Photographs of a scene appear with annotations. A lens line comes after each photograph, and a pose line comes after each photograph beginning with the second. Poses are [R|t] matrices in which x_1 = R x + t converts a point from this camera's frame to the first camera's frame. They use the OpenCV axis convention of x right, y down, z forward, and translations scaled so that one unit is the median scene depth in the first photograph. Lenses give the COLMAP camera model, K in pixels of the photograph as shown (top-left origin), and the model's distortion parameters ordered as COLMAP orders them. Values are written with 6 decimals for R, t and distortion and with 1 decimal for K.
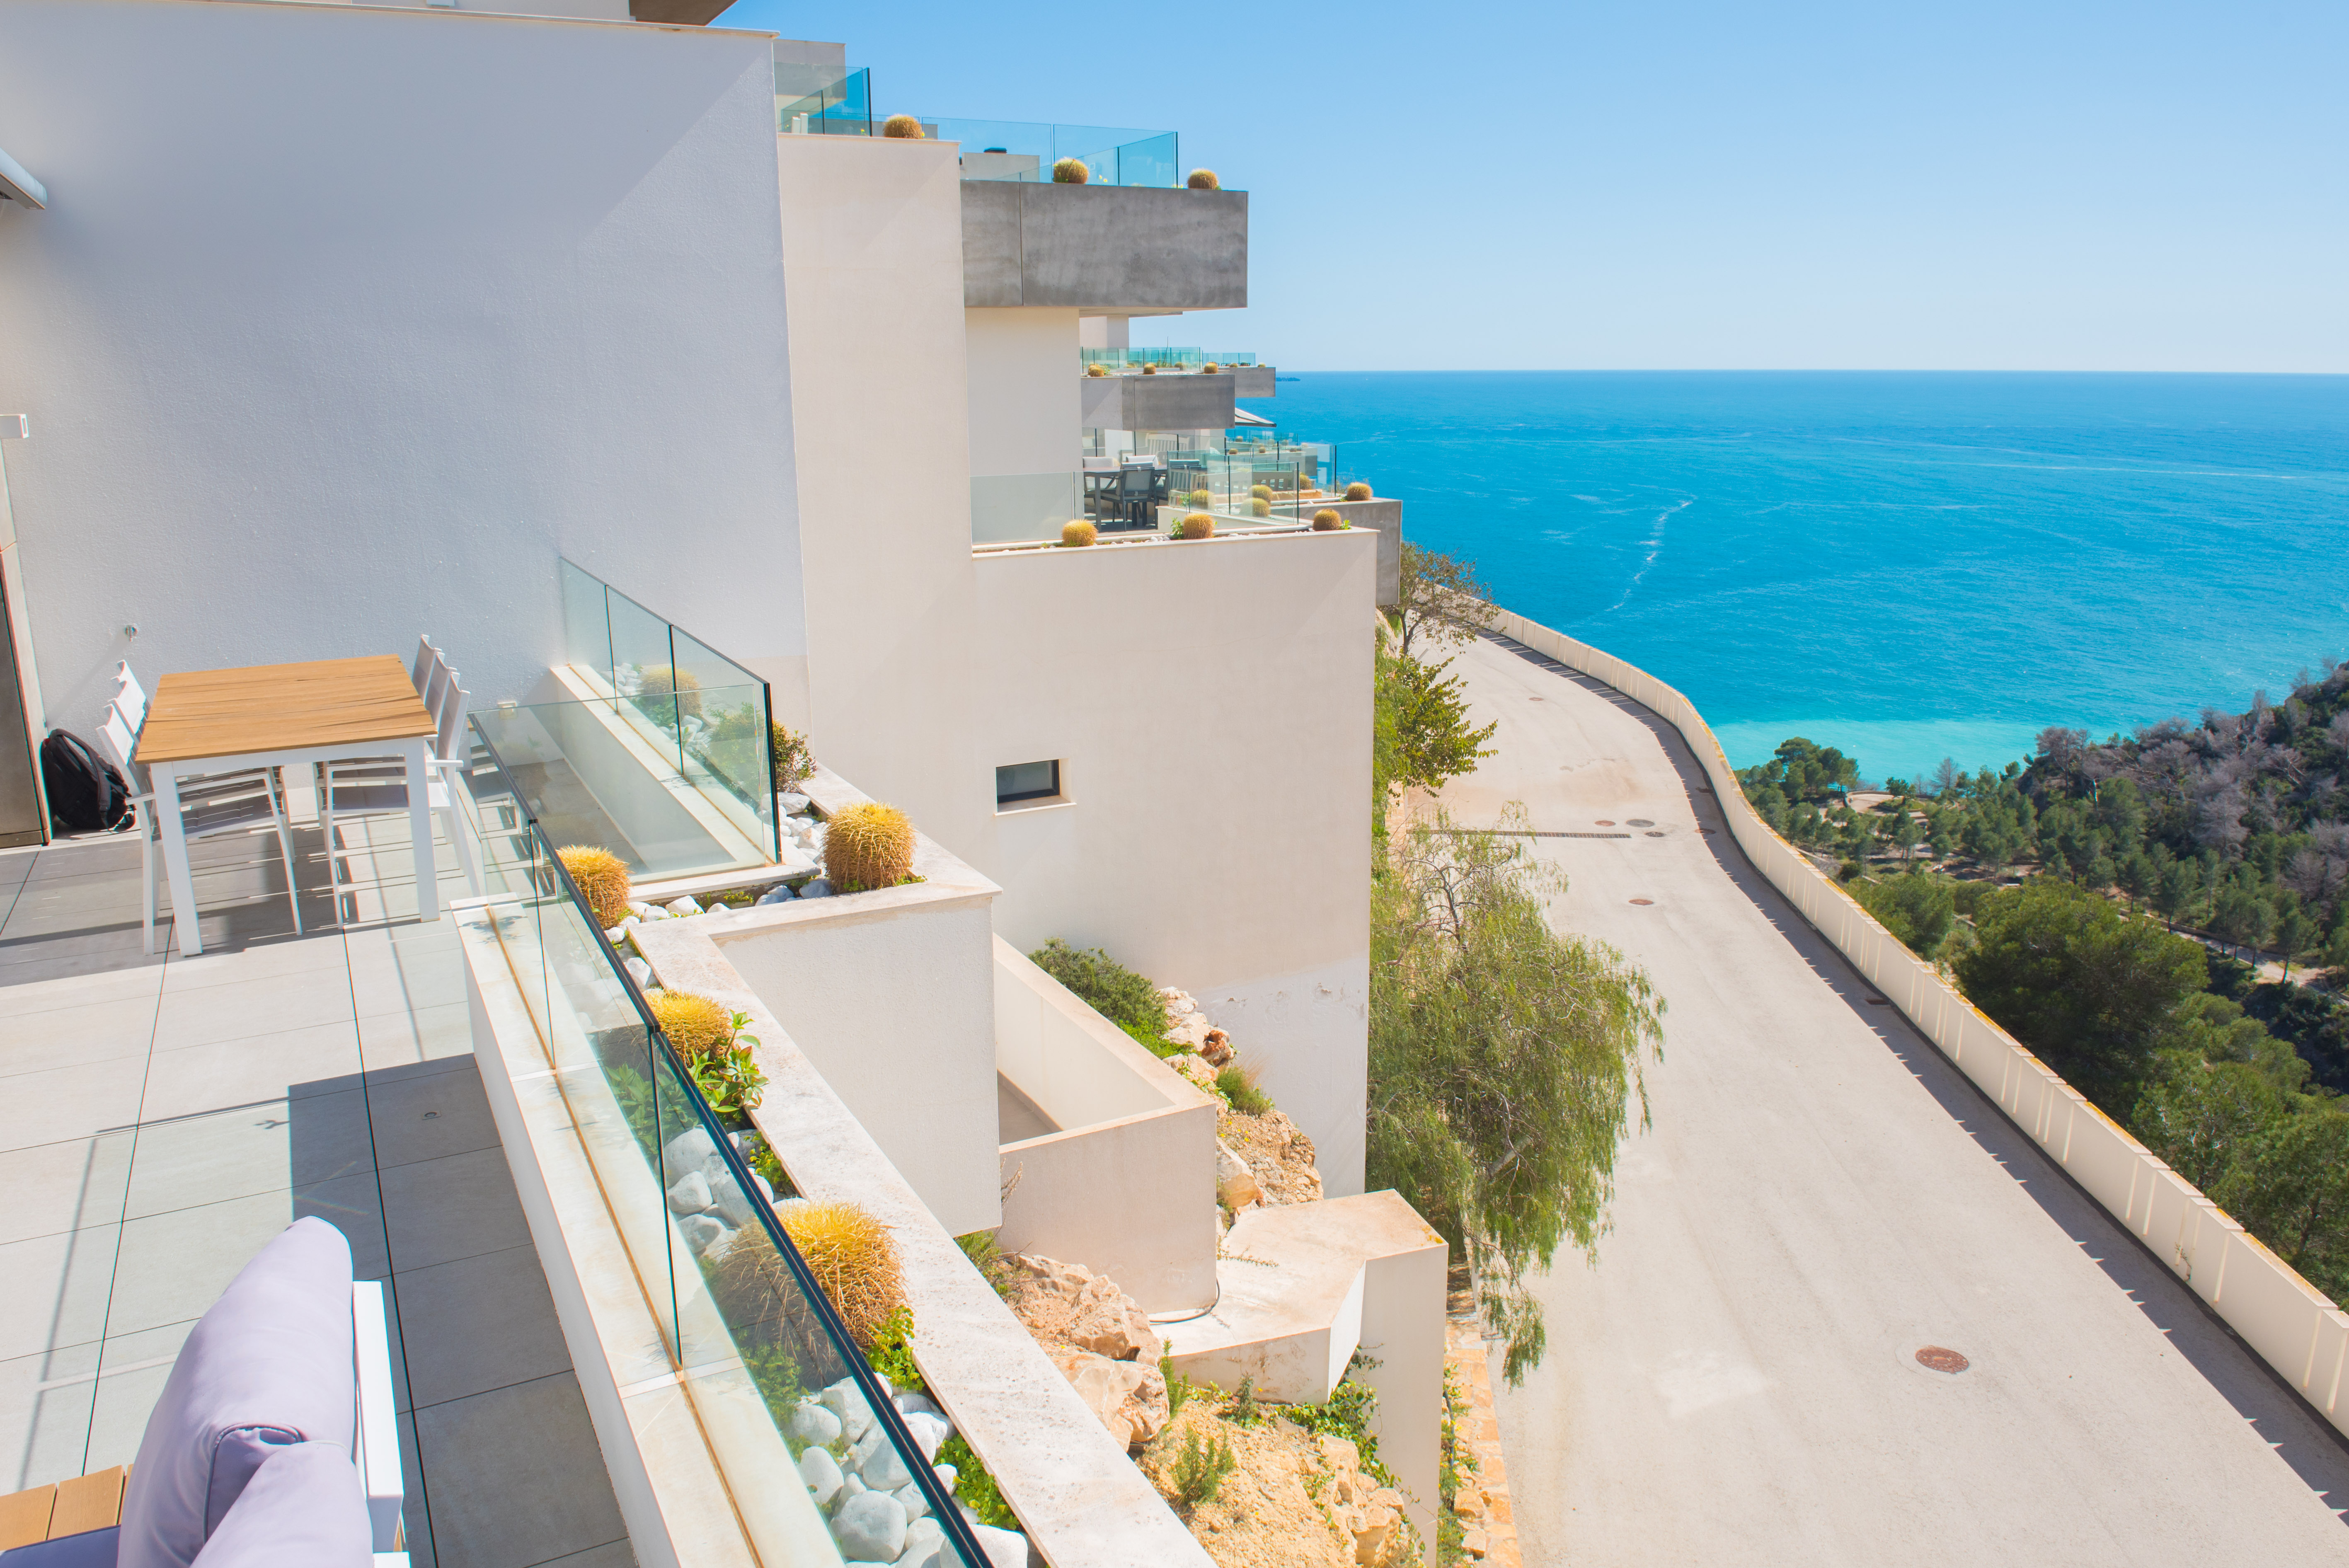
lens RADIAL K [[1694.5, 0, 1178.4], [0, 1694.5, 794.1], [0, 0, 1]] dist [-0.054325, -0.005967]
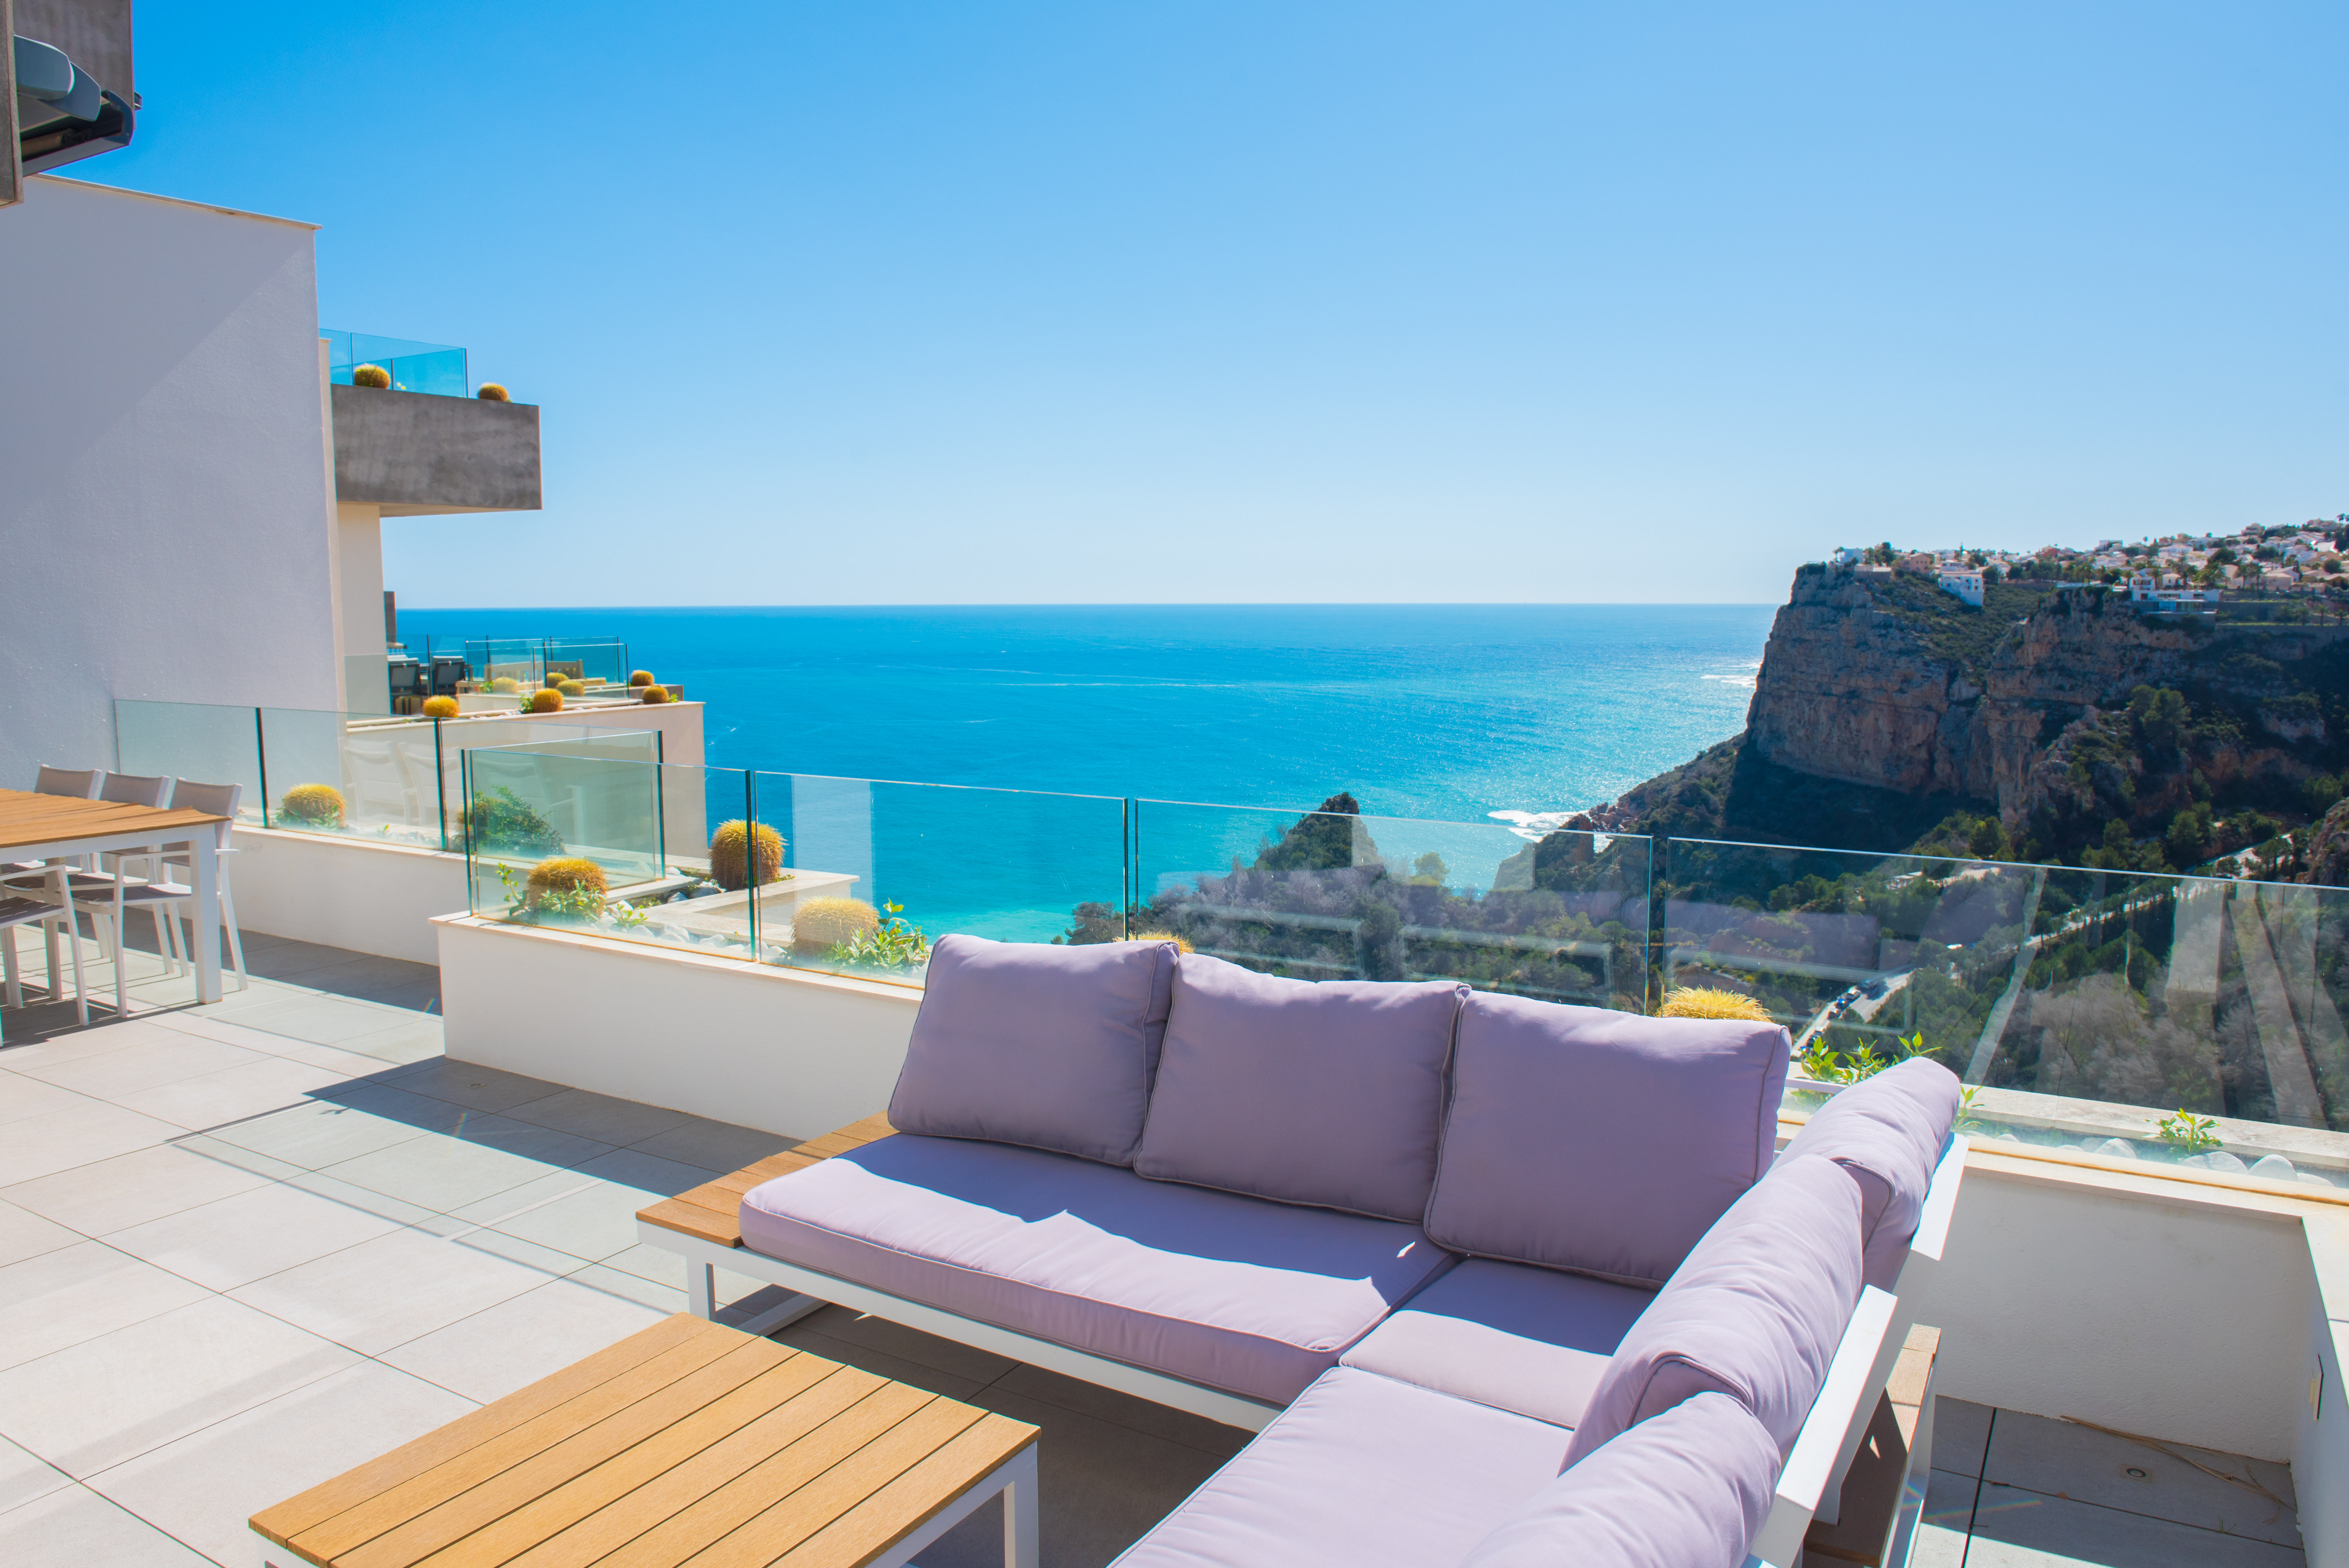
lens RADIAL K [[1625.0, 0, 1174.5], [0, 1625.0, 784.0], [0, 0, 1]] dist [-0.042704, -0.008268]
pose [[0.854036, -0.054520, 0.517349, -0.164228], [0.124058, 0.987145, -0.100764, 0.043086], [-0.505205, 0.150238, 0.849821, -0.064812]]
